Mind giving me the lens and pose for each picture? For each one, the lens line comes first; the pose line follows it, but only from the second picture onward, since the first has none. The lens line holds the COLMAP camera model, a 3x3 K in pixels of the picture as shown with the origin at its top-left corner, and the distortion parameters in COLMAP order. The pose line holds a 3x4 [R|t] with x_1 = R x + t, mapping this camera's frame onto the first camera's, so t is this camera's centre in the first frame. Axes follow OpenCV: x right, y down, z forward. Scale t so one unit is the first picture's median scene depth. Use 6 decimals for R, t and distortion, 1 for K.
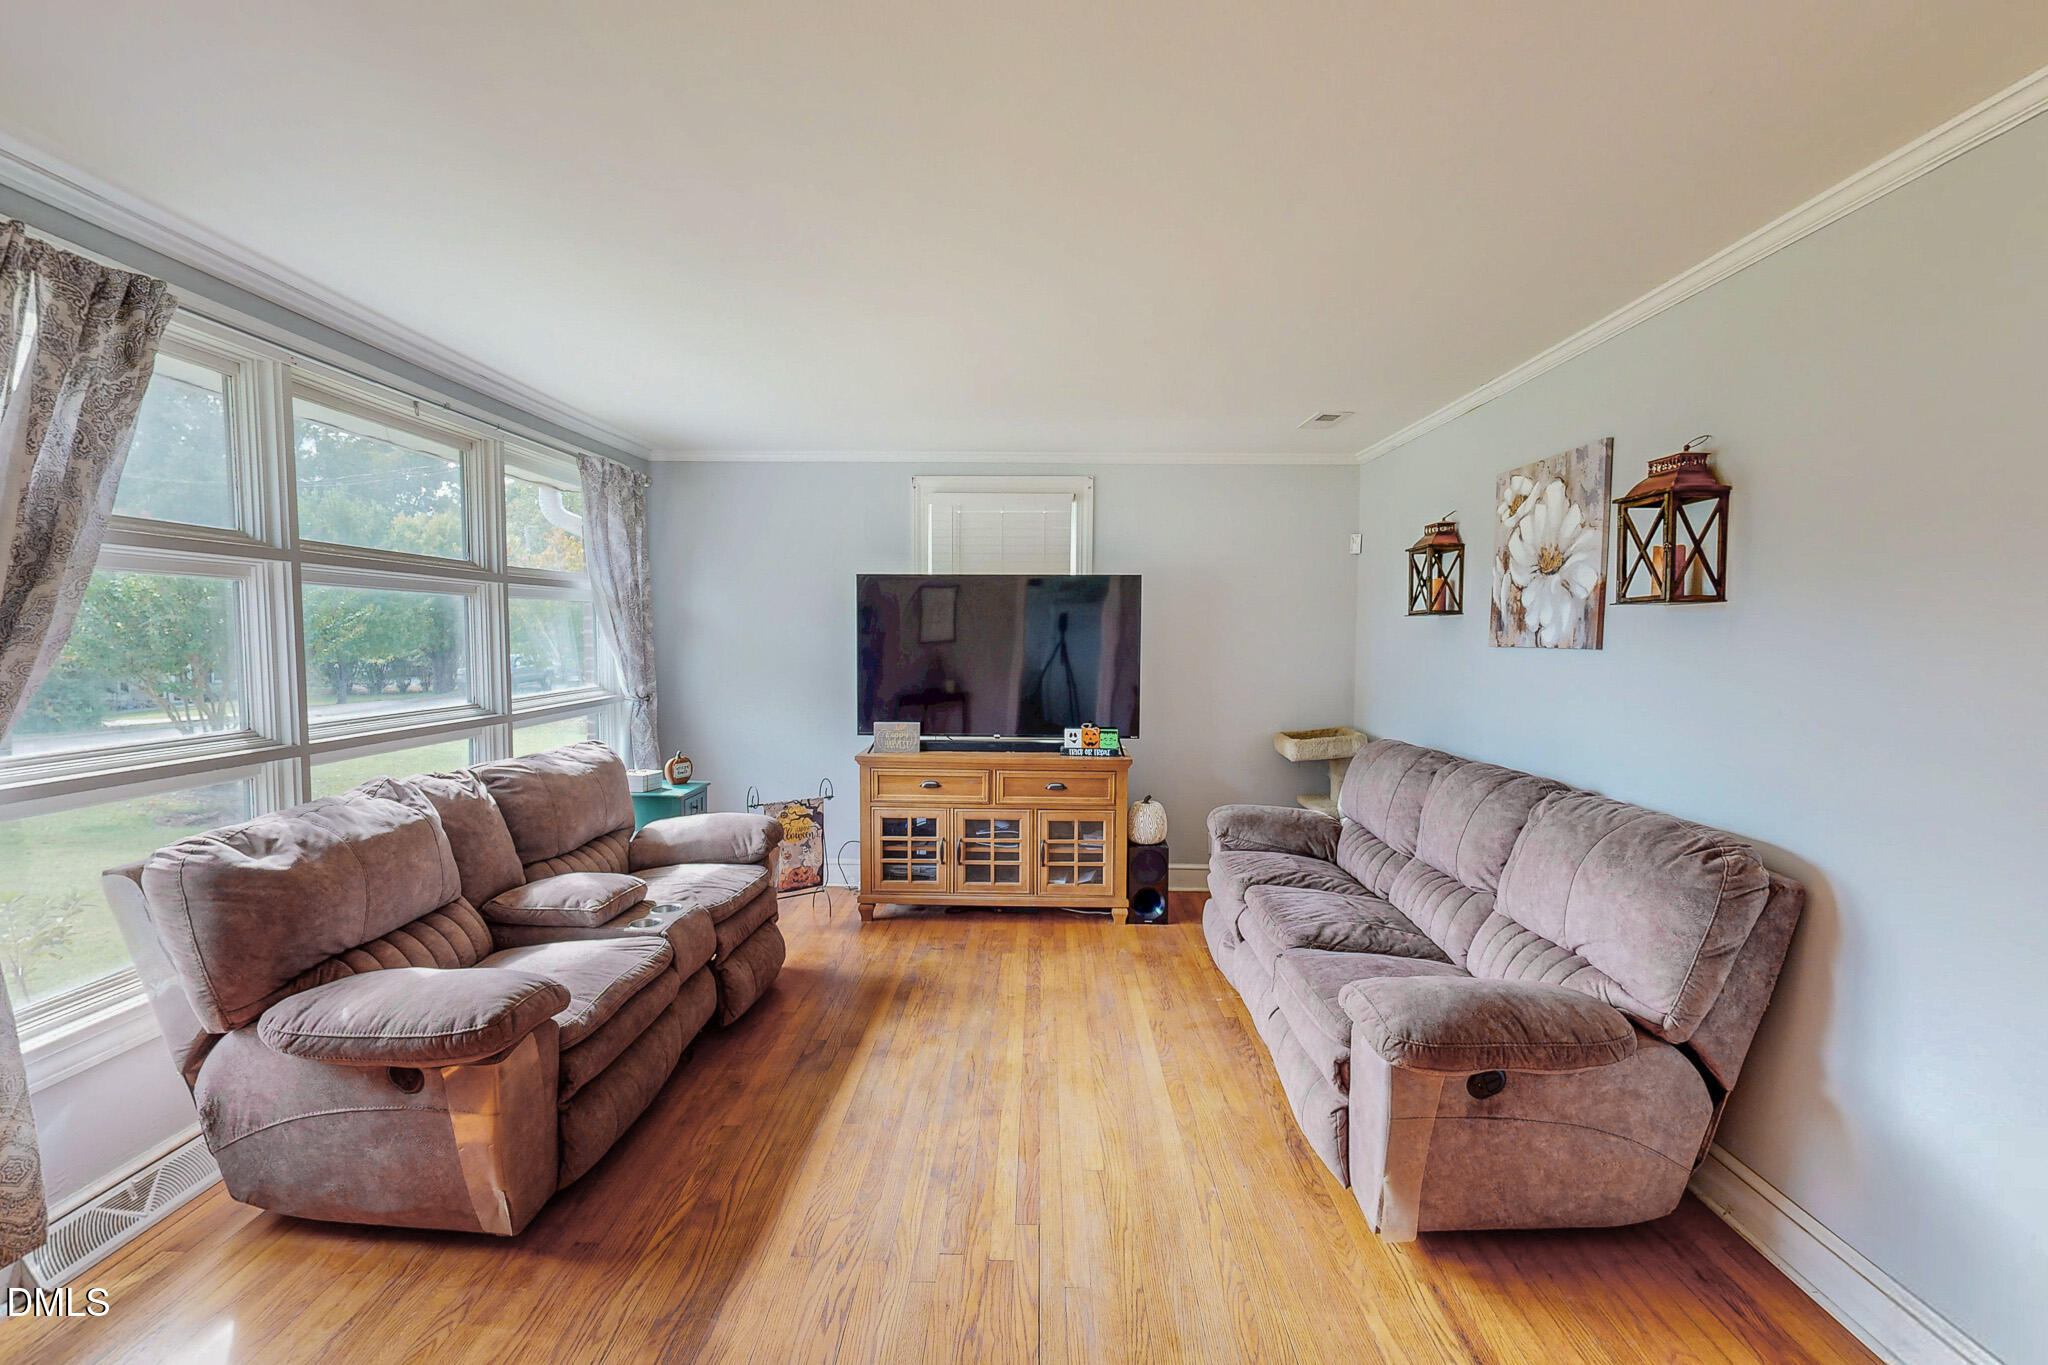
lens RADIAL K [[893.1, 0, 1018.7], [0, 893.1, 681.4], [0, 0, 1]] dist [0.002831, -0.000240]
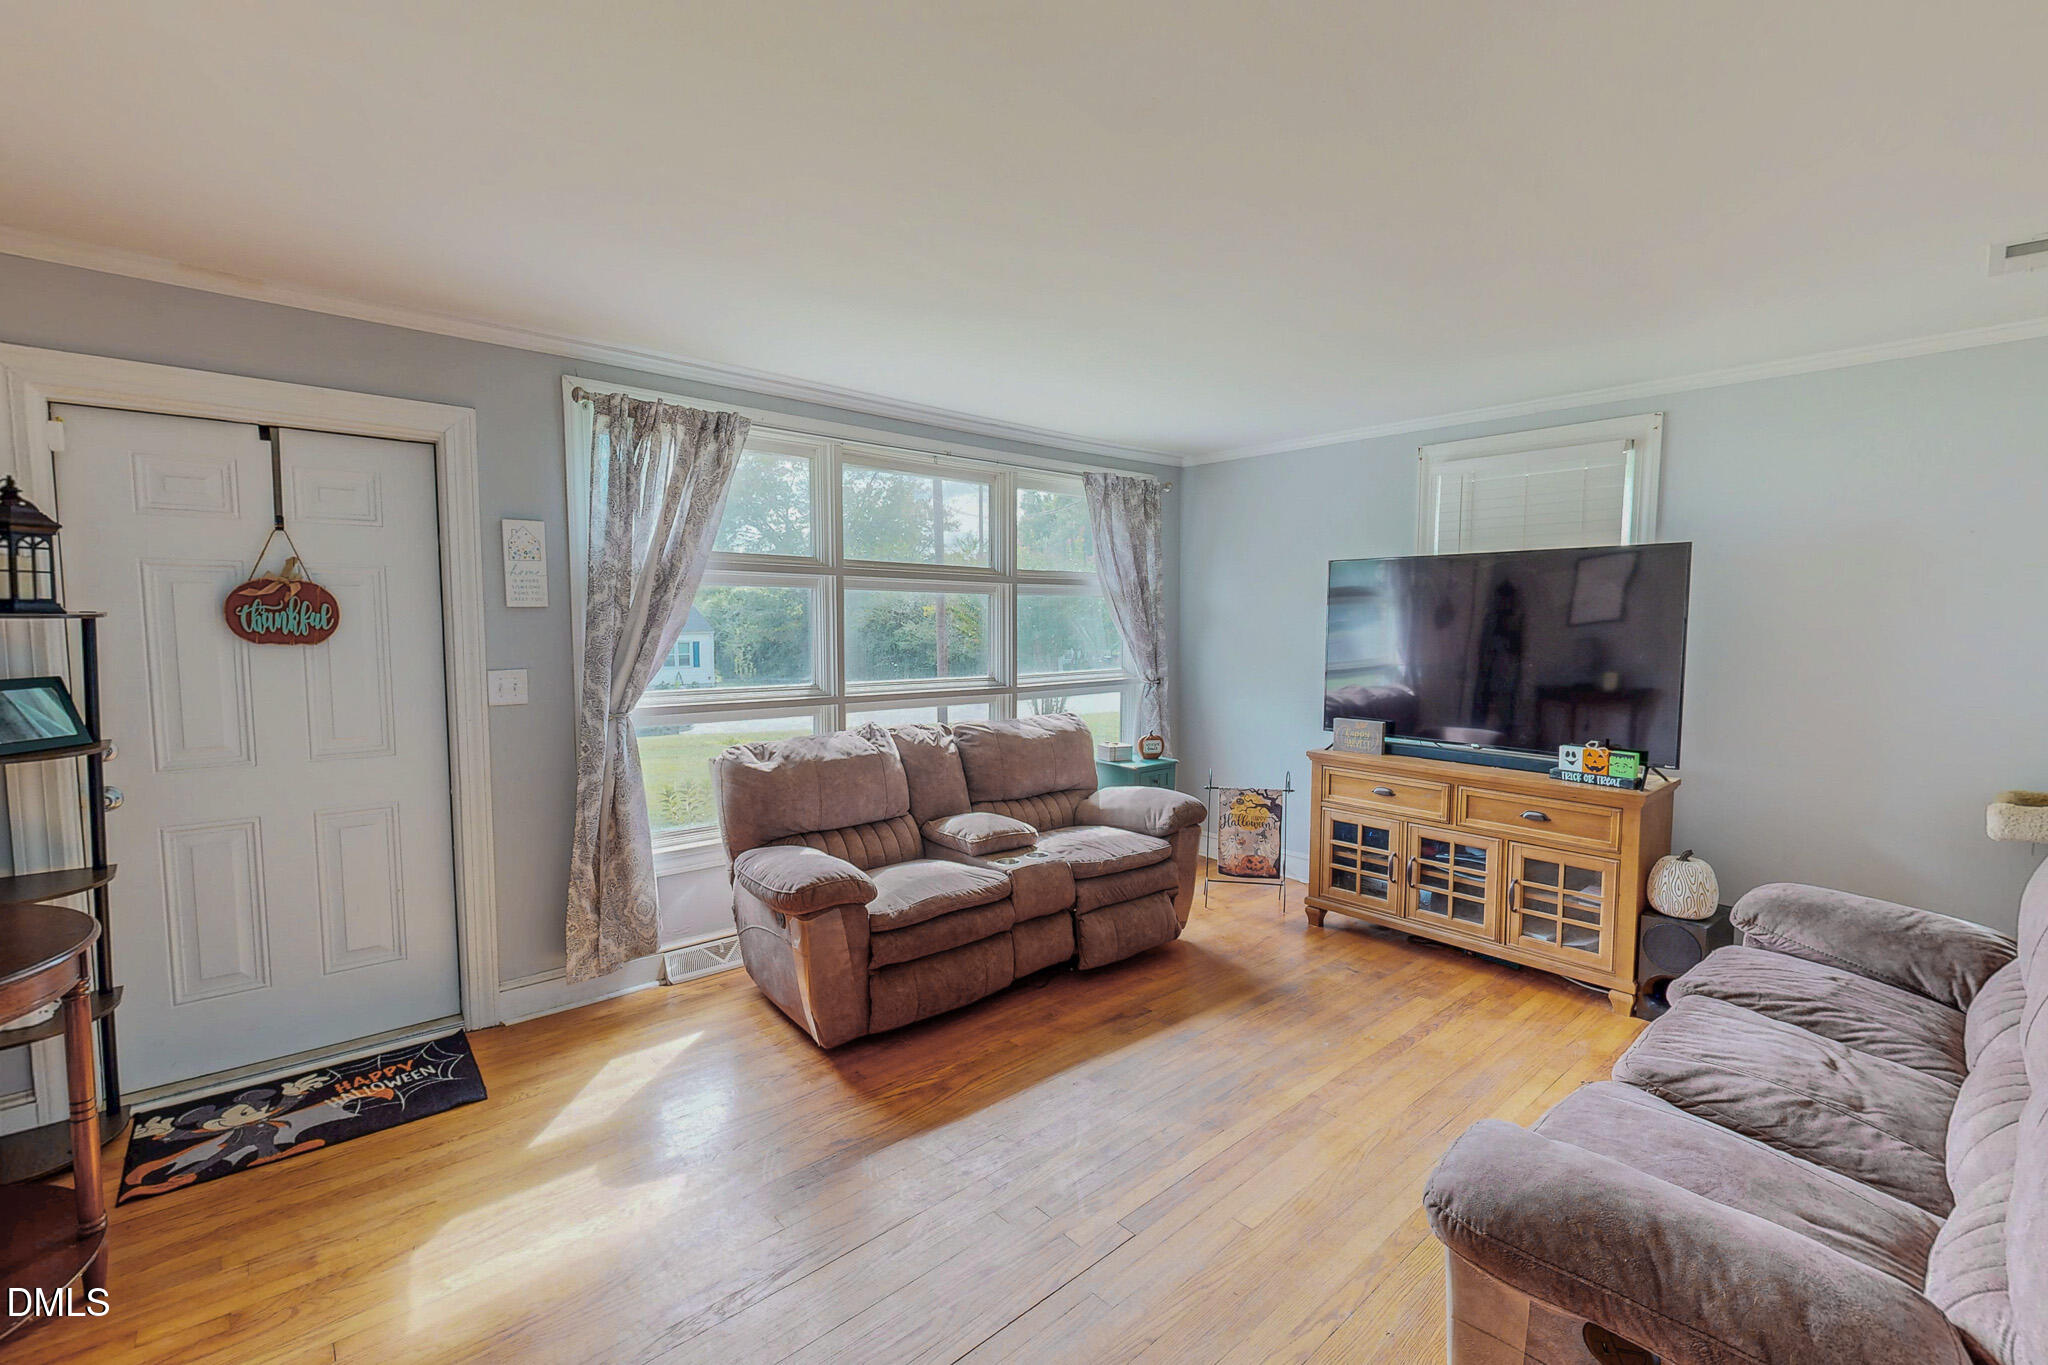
lens RADIAL K [[893.1, 0, 1027.4], [0, 893.1, 679.7], [0, 0, 1]] dist [0.002831, -0.000240]
pose [[0.680036, 0.047797, -0.731619, 0.417888], [-0.041432, 0.998783, 0.026741, -0.008628], [0.732007, 0.012128, 0.681189, 0.166975]]
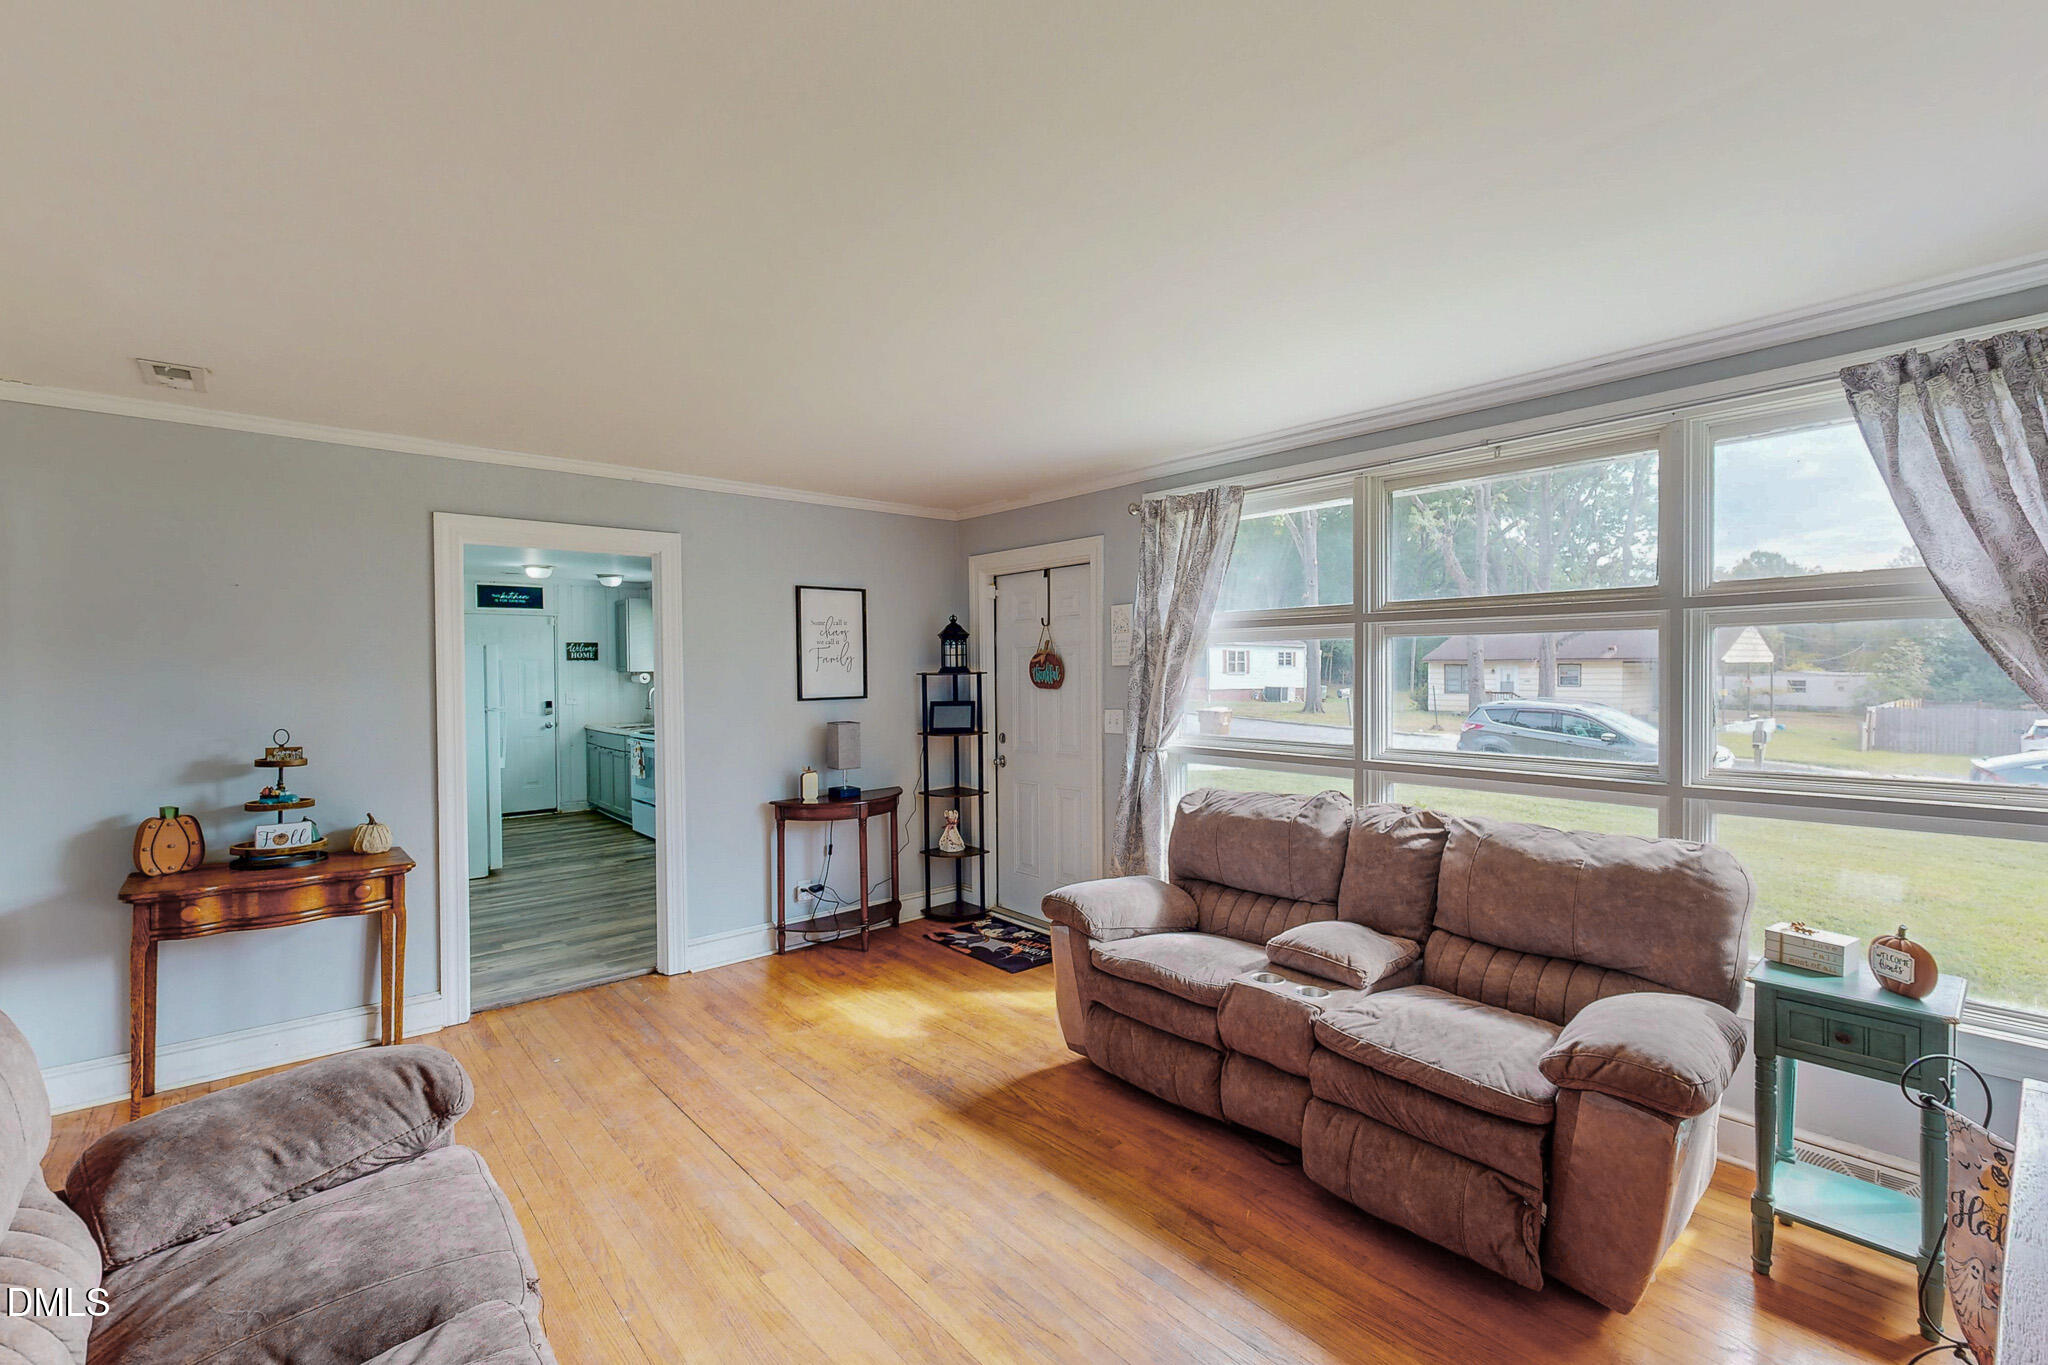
lens RADIAL K [[893.1, 0, 1021.8], [0, 893.1, 684.8], [0, 0, 1]] dist [0.002831, -0.000240]
pose [[-0.740484, 0.007016, -0.672038, 0.367448], [-0.036574, 0.998043, 0.050719, -0.072879], [0.671078, 0.062136, -0.738778, 1.327494]]
